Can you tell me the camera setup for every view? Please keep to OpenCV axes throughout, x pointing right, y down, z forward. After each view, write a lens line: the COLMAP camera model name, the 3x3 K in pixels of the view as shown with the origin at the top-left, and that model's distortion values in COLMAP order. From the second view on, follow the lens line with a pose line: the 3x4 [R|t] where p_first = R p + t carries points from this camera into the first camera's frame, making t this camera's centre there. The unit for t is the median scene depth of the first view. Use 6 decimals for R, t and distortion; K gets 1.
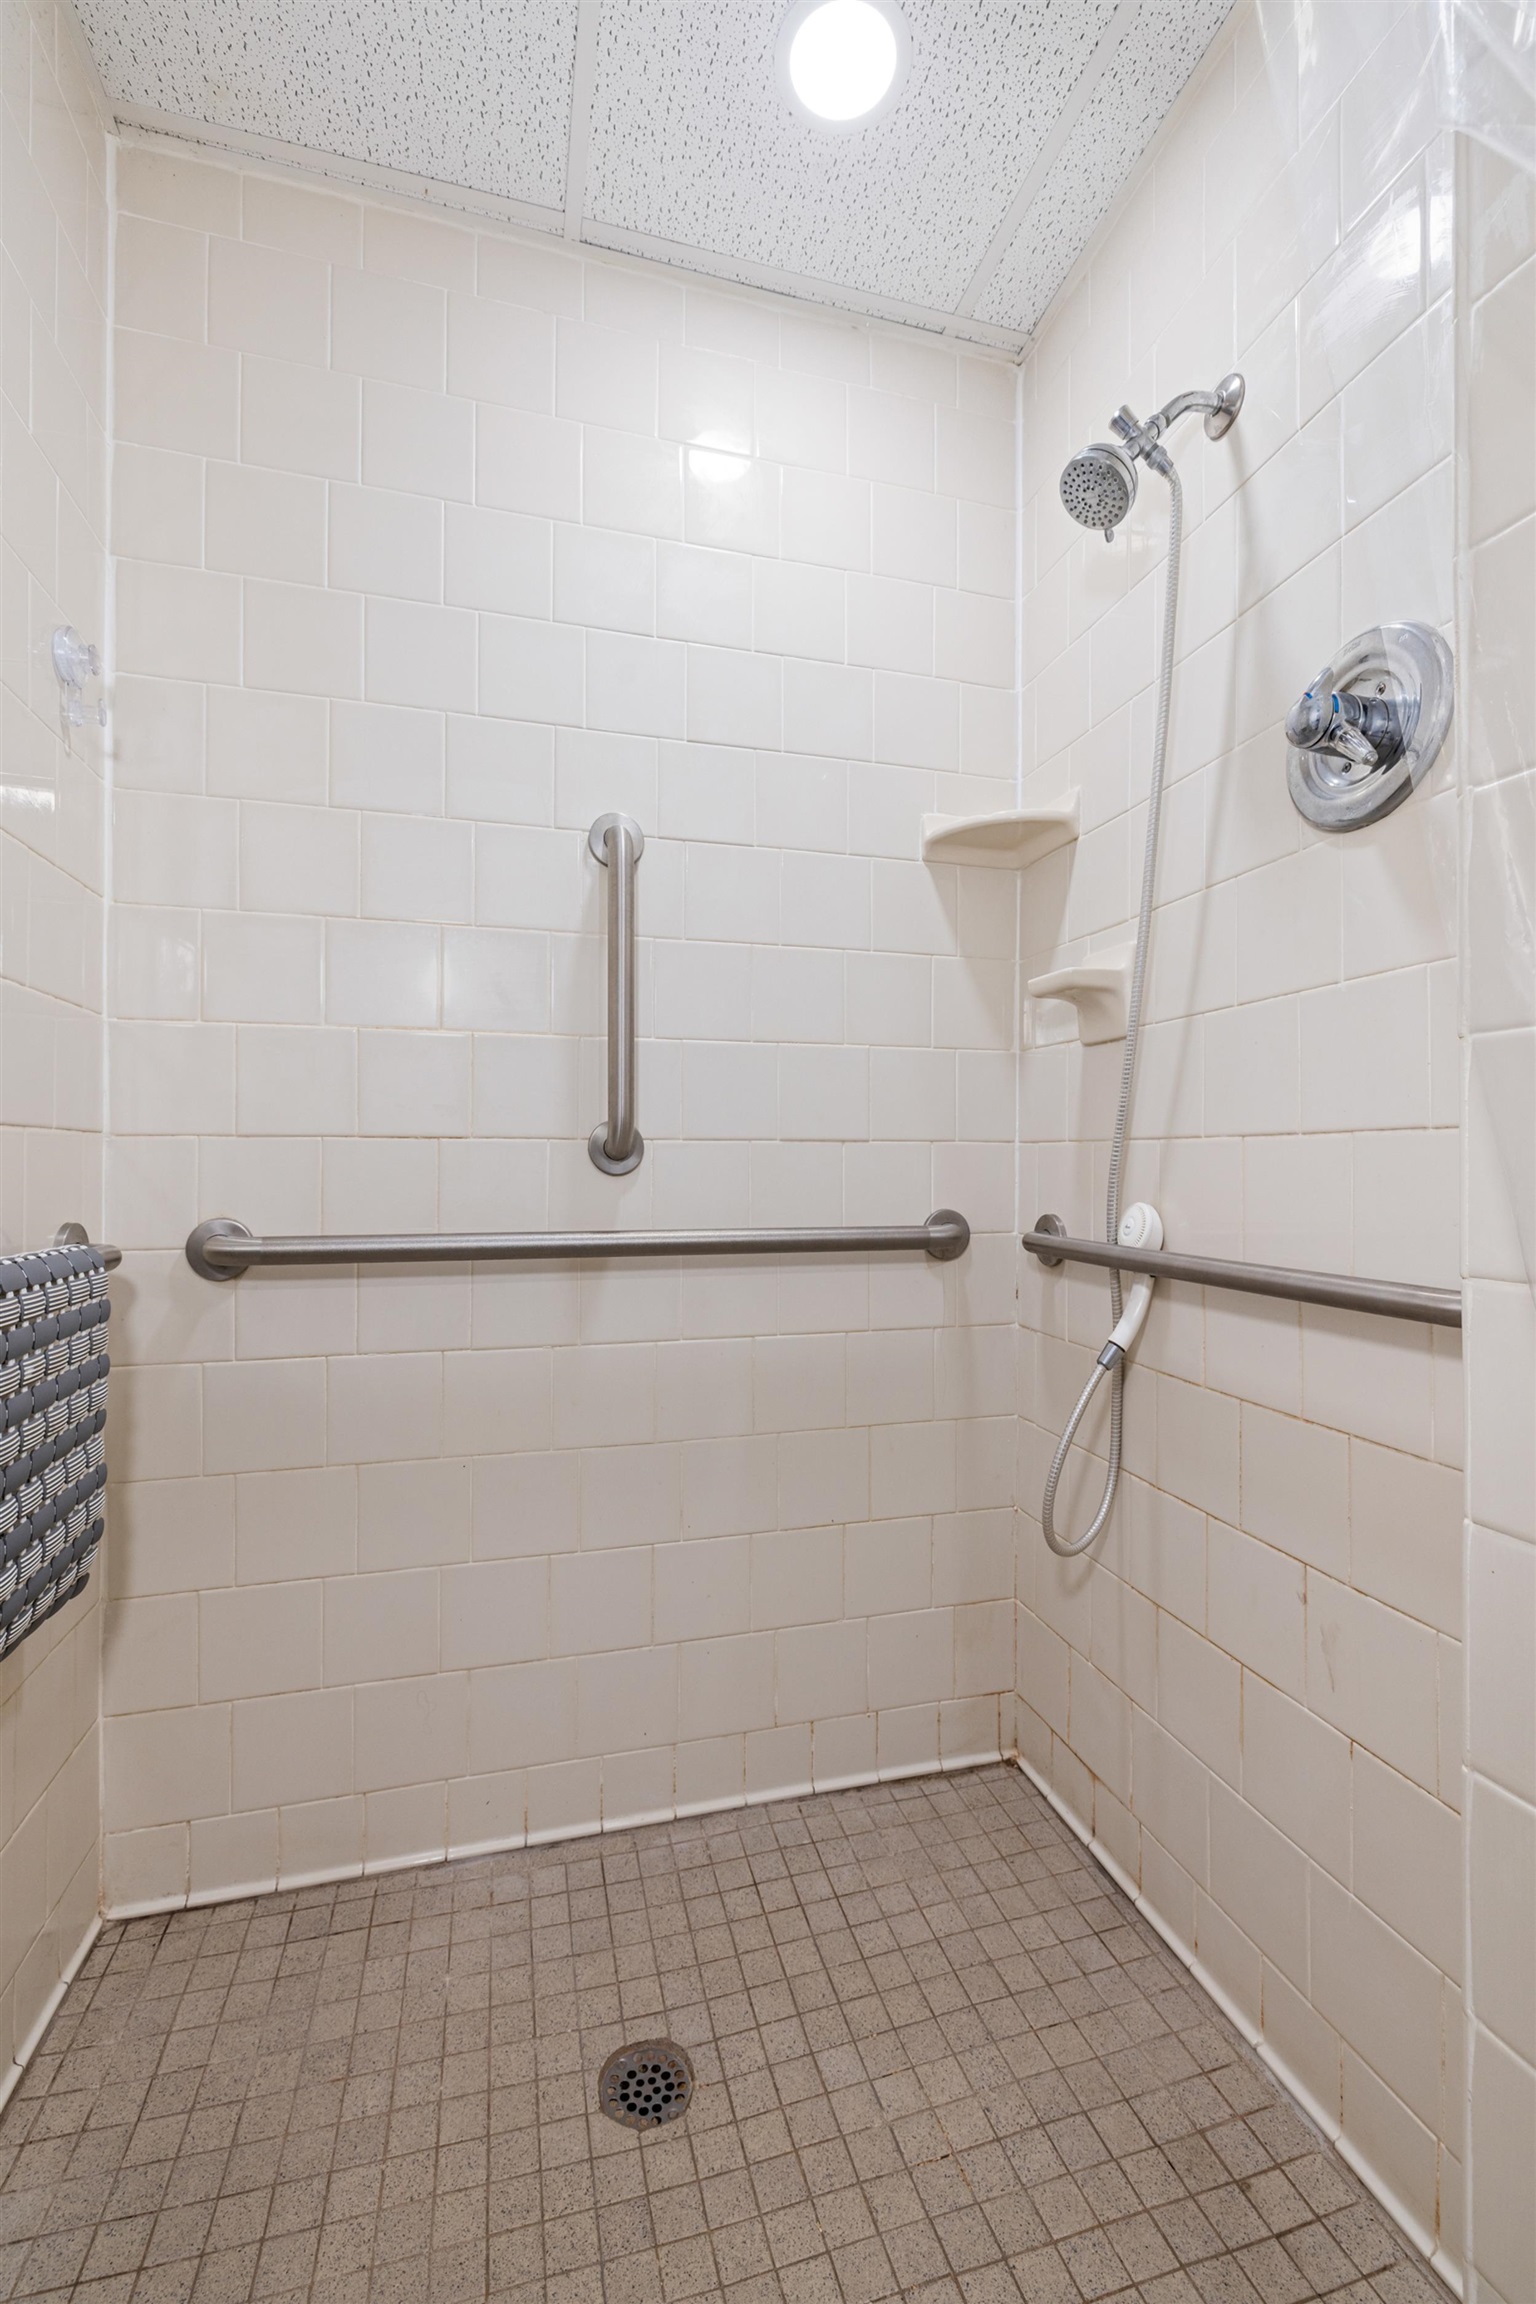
lens RADIAL K [[973.0, 0, 766.7], [0, 973.0, 1154.9], [0, 0, 1]] dist [-0.001235, 0.001309]
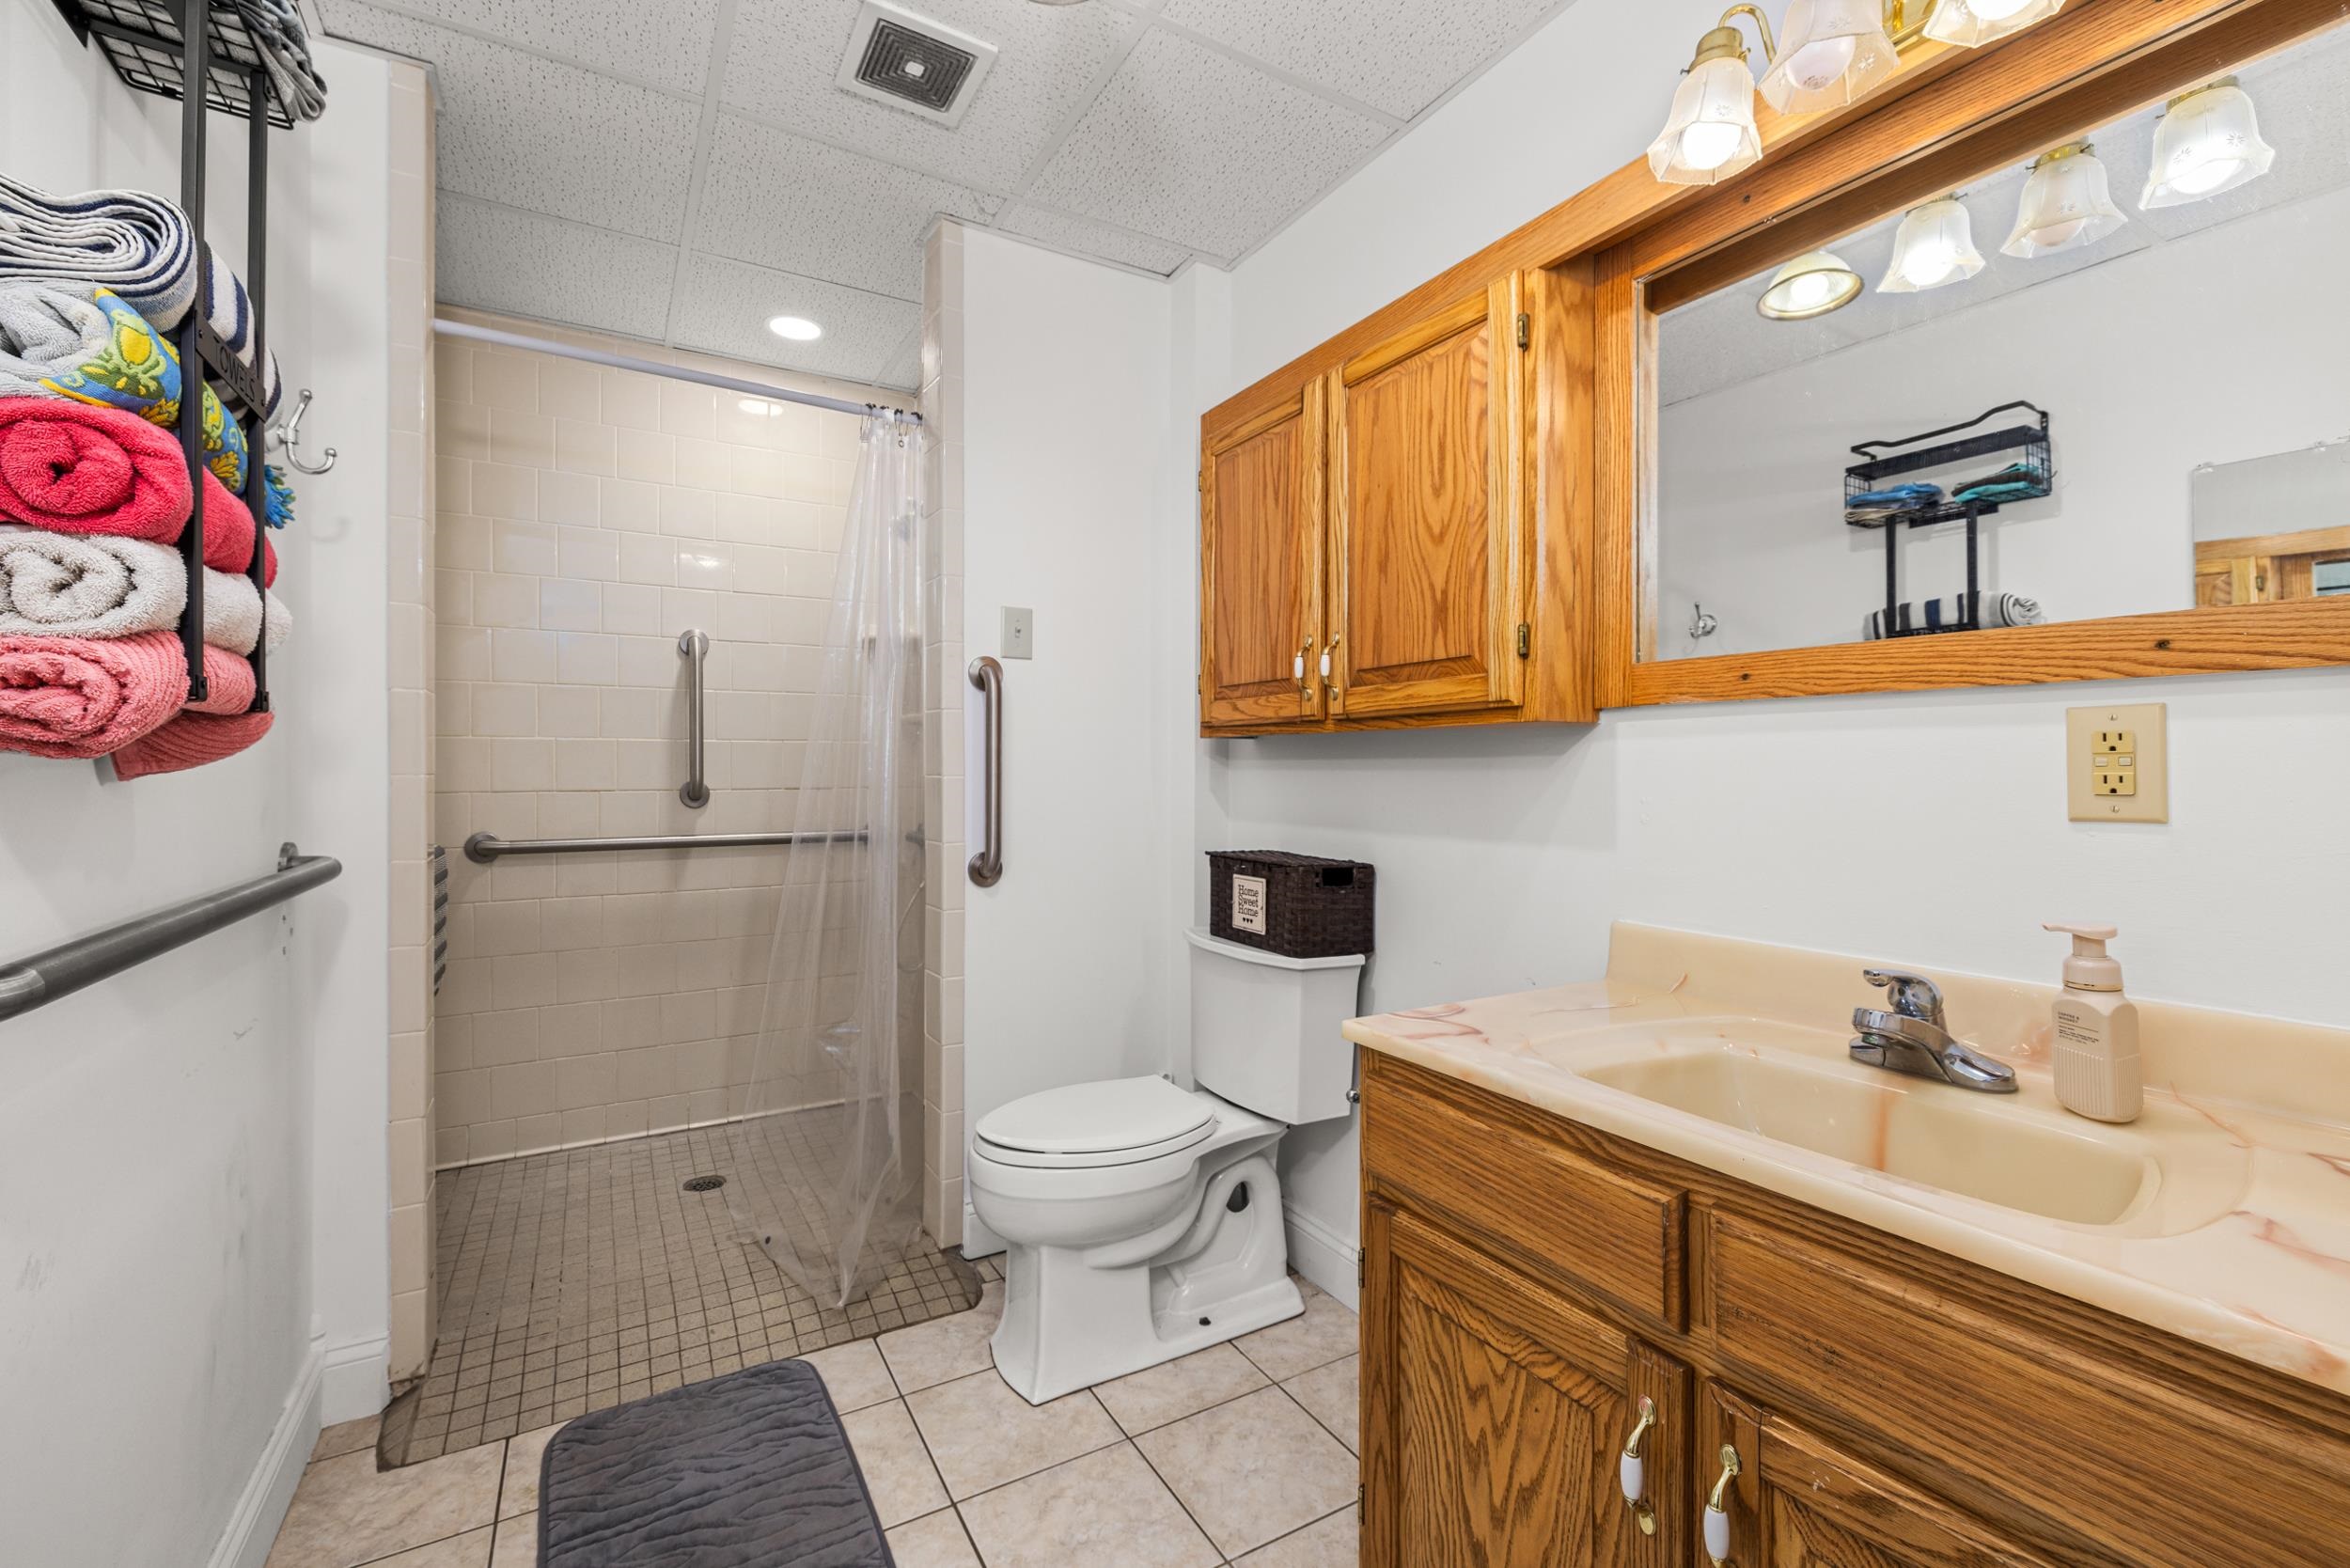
lens RADIAL K [[992.5, 0, 1179.0], [0, 992.5, 781.3], [0, 0, 1]] dist [-0.001235, 0.001309]
pose [[0.966590, -0.008607, 0.256182, 0.325525], [0.005730, 0.999912, 0.011977, -0.059864], [-0.256262, -0.010109, 0.966554, -1.391425]]
